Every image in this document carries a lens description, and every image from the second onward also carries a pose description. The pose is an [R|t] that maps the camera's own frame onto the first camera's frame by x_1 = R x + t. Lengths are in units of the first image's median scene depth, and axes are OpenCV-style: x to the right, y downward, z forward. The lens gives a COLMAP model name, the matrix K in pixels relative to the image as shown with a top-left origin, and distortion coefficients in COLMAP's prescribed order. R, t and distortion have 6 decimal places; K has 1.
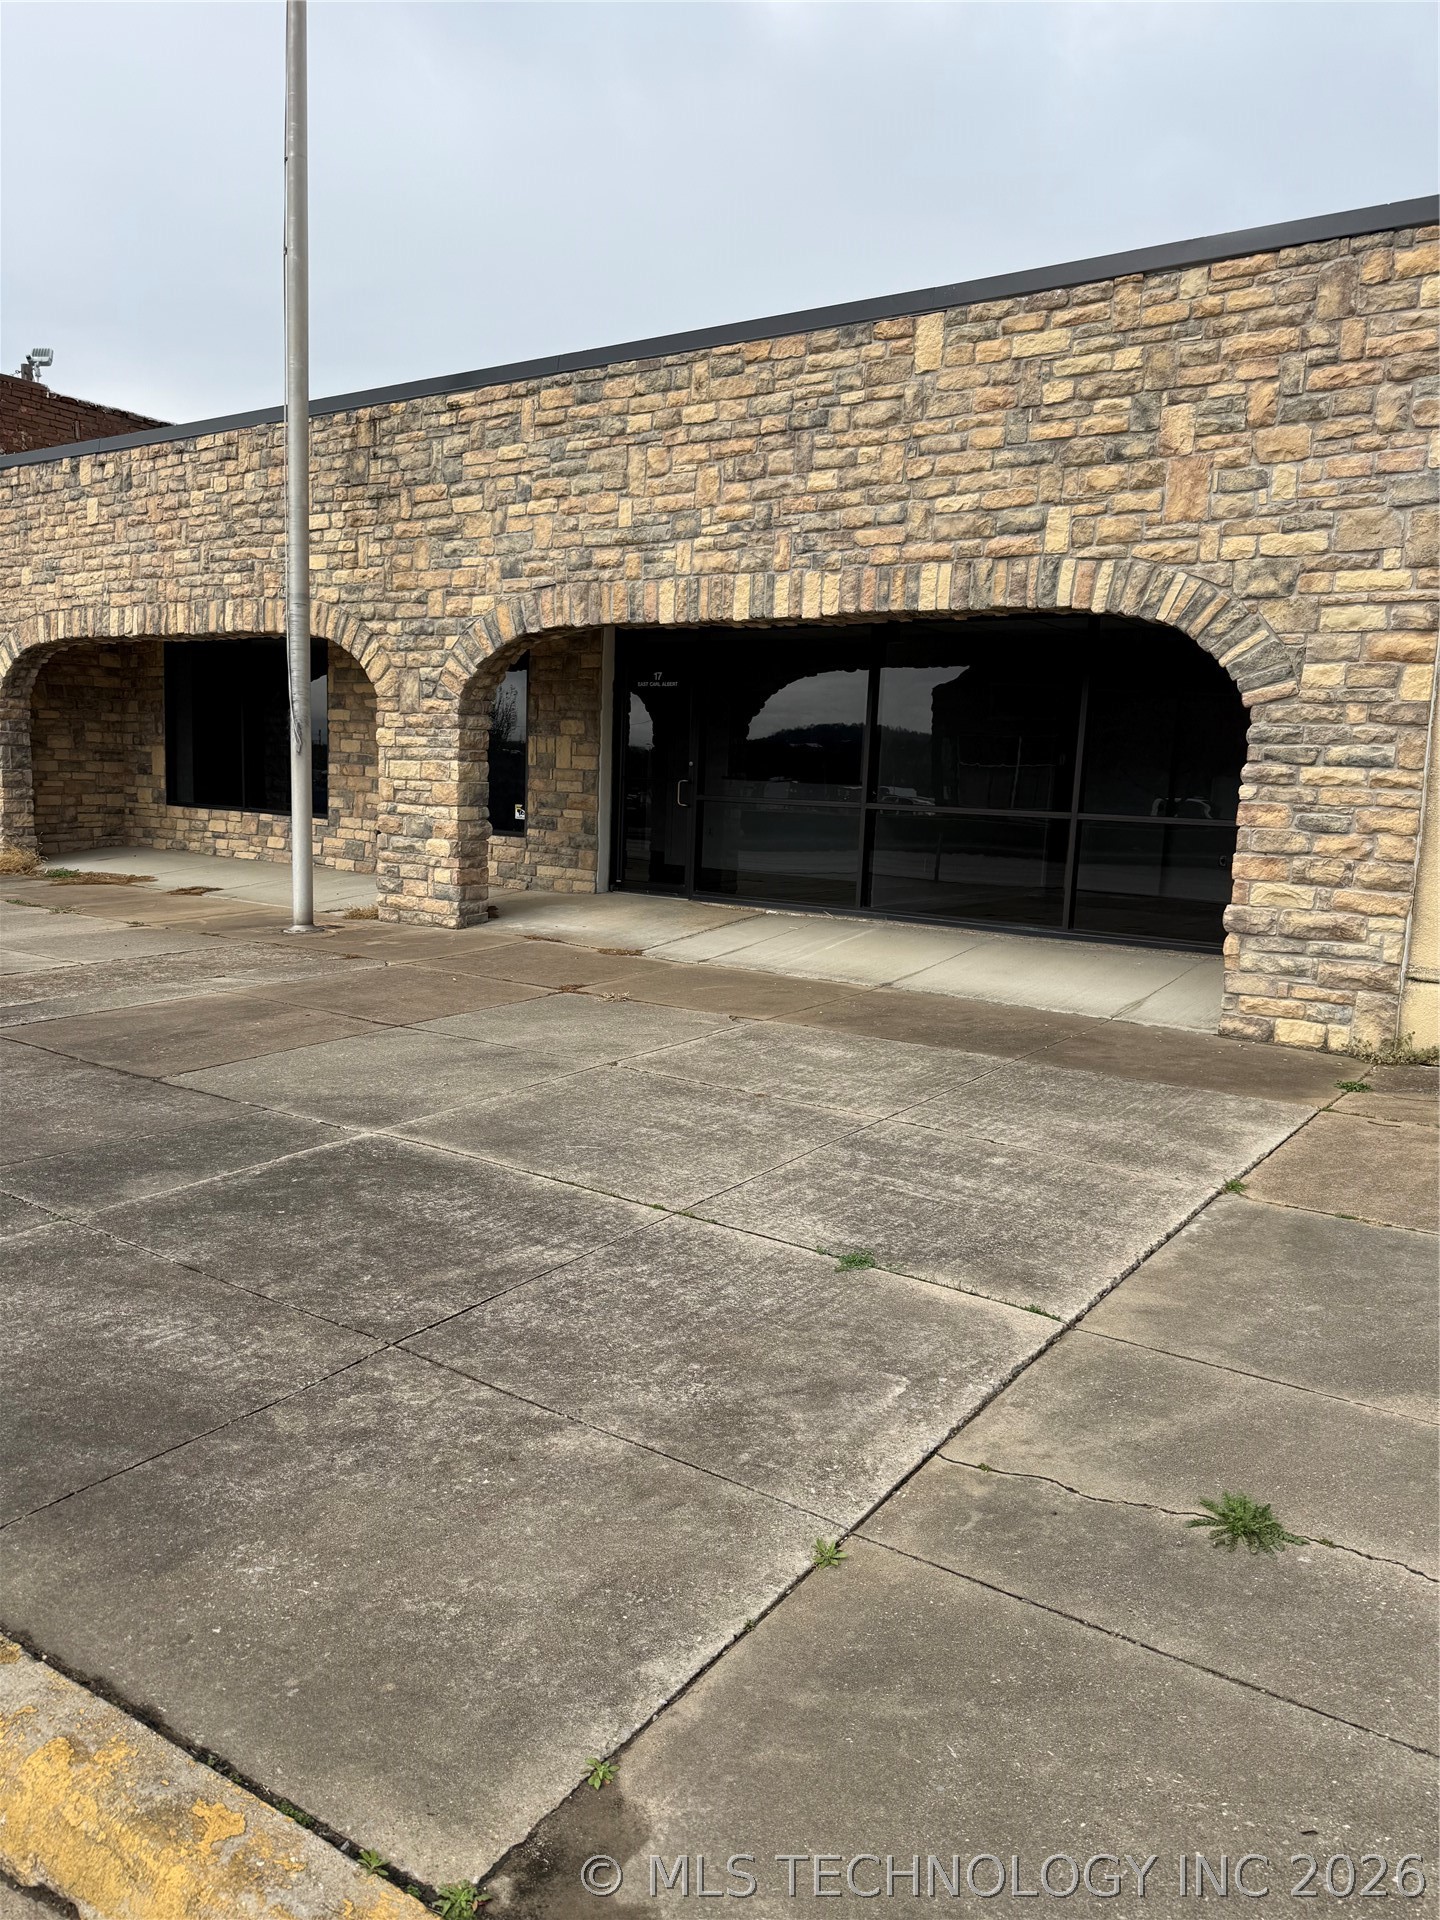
lens RADIAL K [[1364.9, 0, 725.2], [0, 1364.9, 983.3], [0, 0, 1]] dist [0.179583, -0.367278]
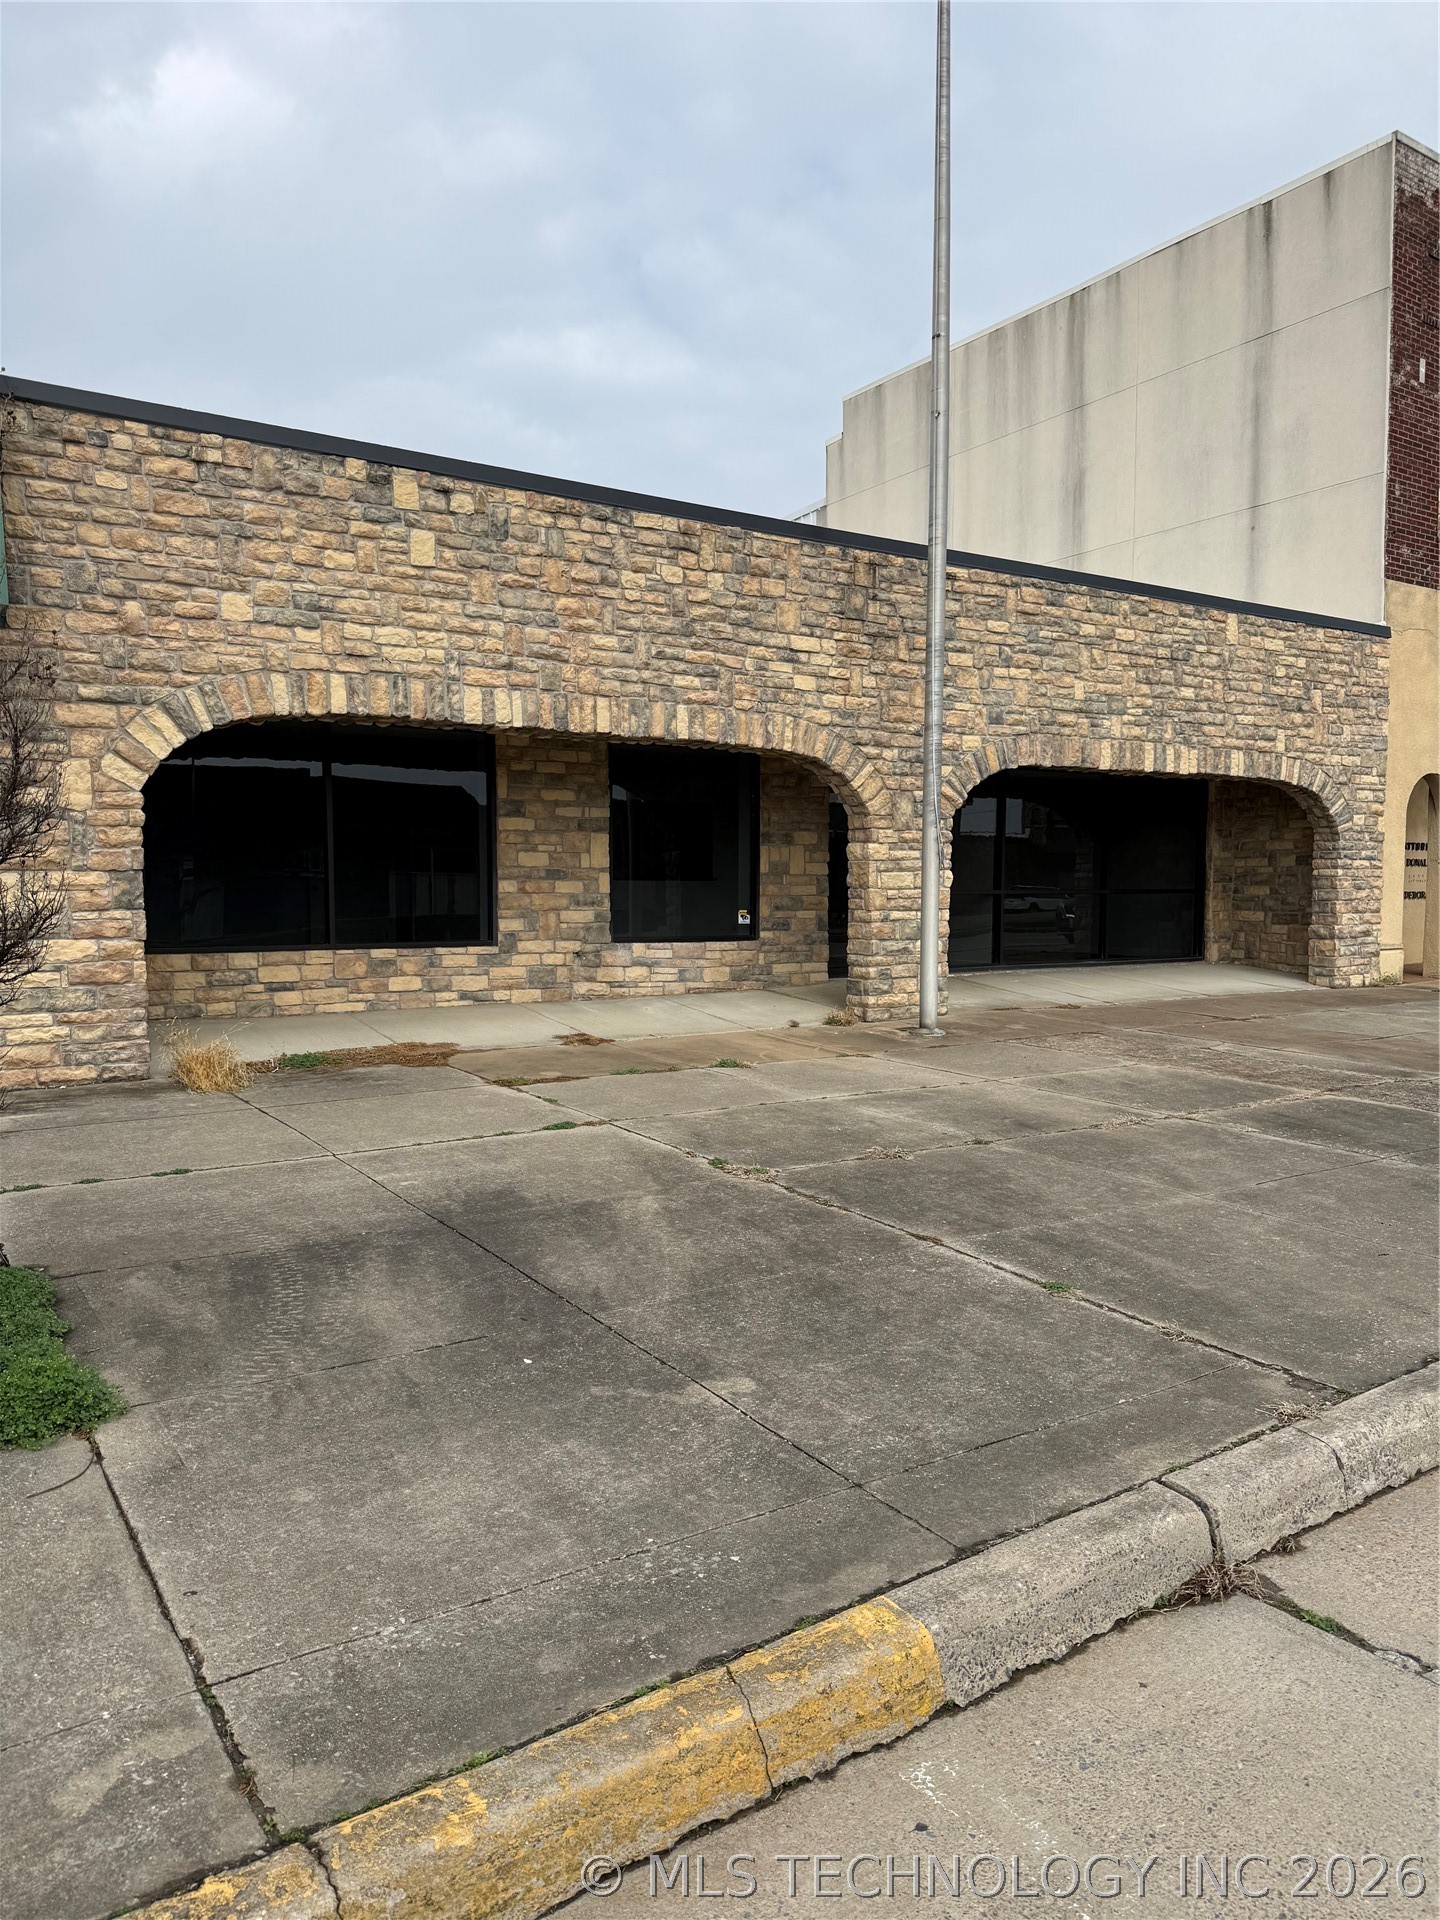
lens RADIAL K [[1364.9, 0, 725.2], [0, 1364.9, 983.3], [0, 0, 1]] dist [0.179583, -0.367278]
pose [[0.352479, -0.107035, 0.929679, -1.346952], [0.155434, 0.986335, 0.054626, -0.159450], [-0.922821, 0.125250, 0.364299, 0.759902]]
